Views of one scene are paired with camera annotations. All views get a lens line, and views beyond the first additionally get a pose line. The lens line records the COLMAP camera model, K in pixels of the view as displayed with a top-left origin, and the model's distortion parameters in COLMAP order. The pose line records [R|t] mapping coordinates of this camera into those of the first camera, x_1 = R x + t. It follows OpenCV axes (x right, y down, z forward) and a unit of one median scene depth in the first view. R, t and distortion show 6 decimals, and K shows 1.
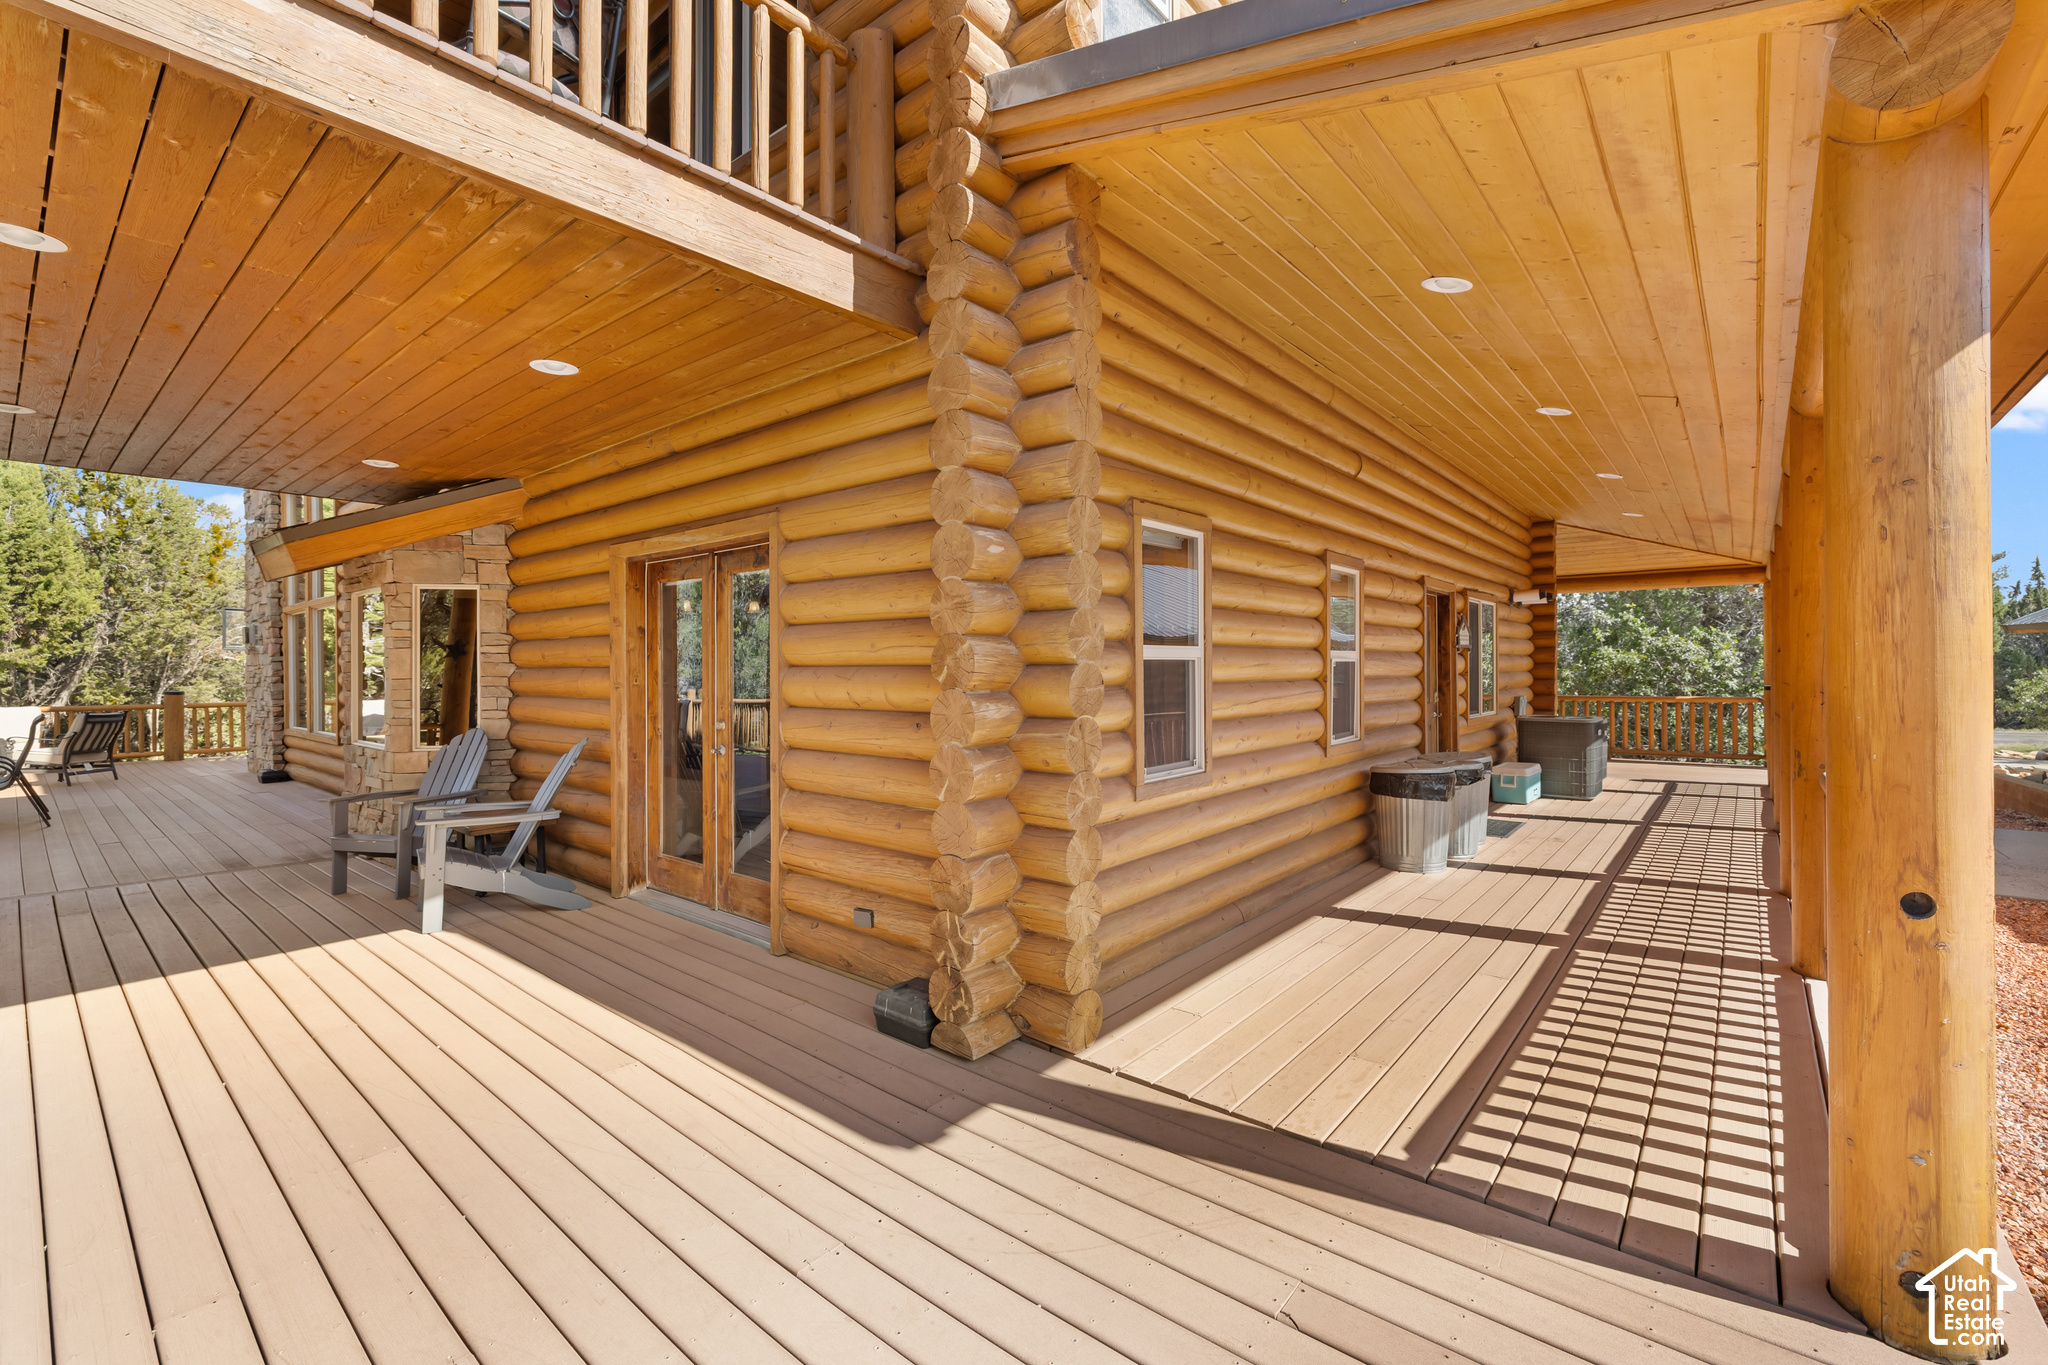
lens RADIAL K [[872.0, 0, 1013.1], [0, 872.0, 668.1], [0, 0, 1]] dist [-0.004929, 0.000595]
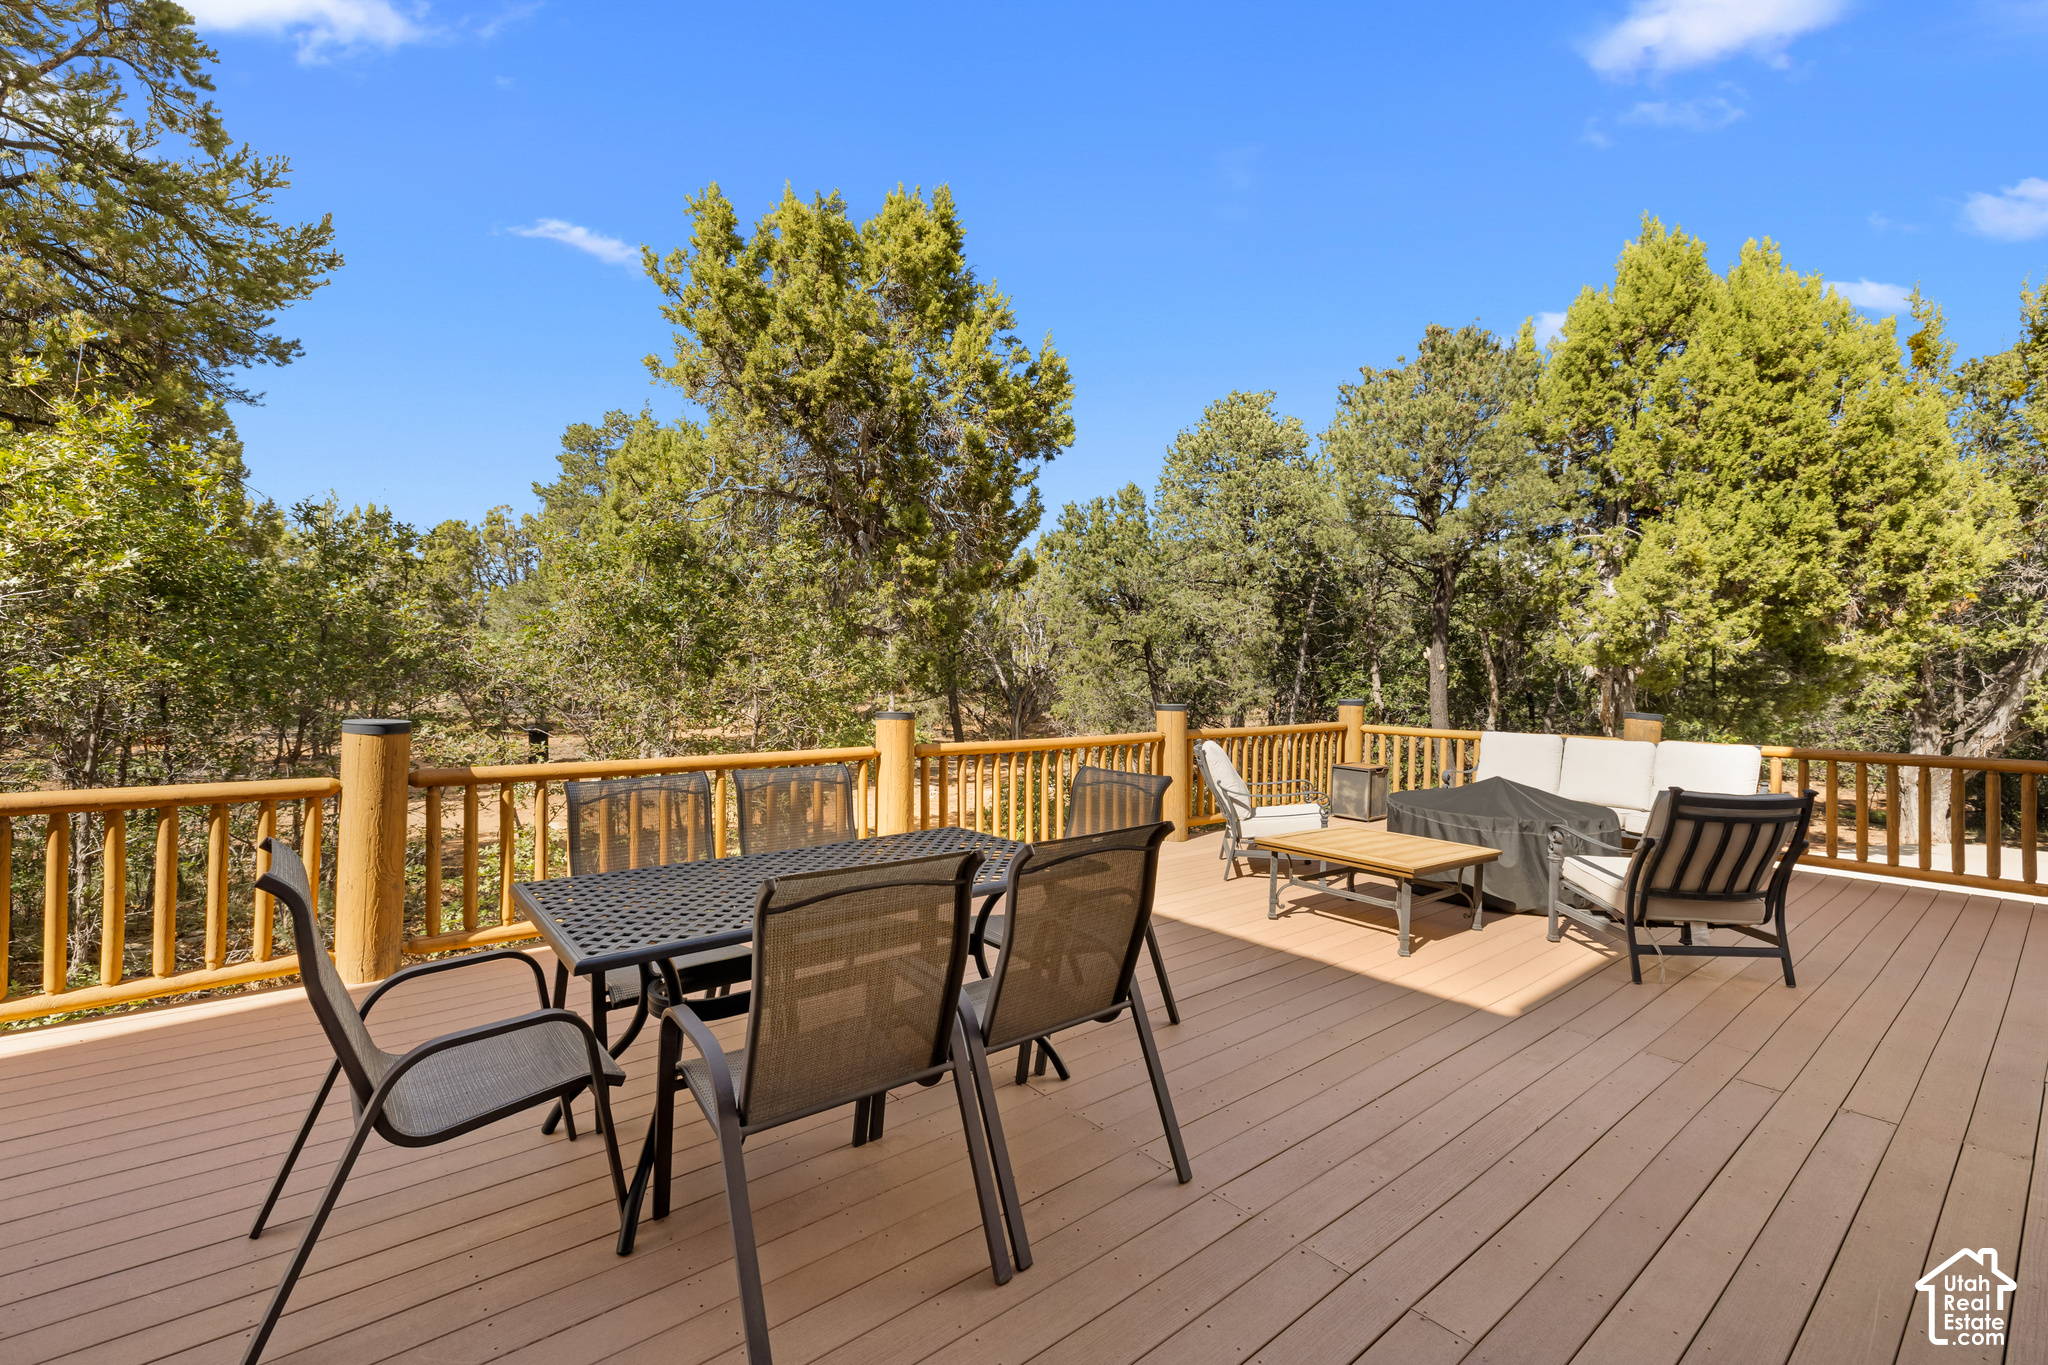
lens RADIAL K [[872.0, 0, 1019.9], [0, 872.0, 663.6], [0, 0, 1]] dist [-0.004929, 0.000595]
pose [[-0.187253, -0.009331, -0.982267, -0.452384], [-0.002440, 0.999956, -0.009034, 0.003058], [0.982309, 0.000705, -0.187267, 0.542948]]
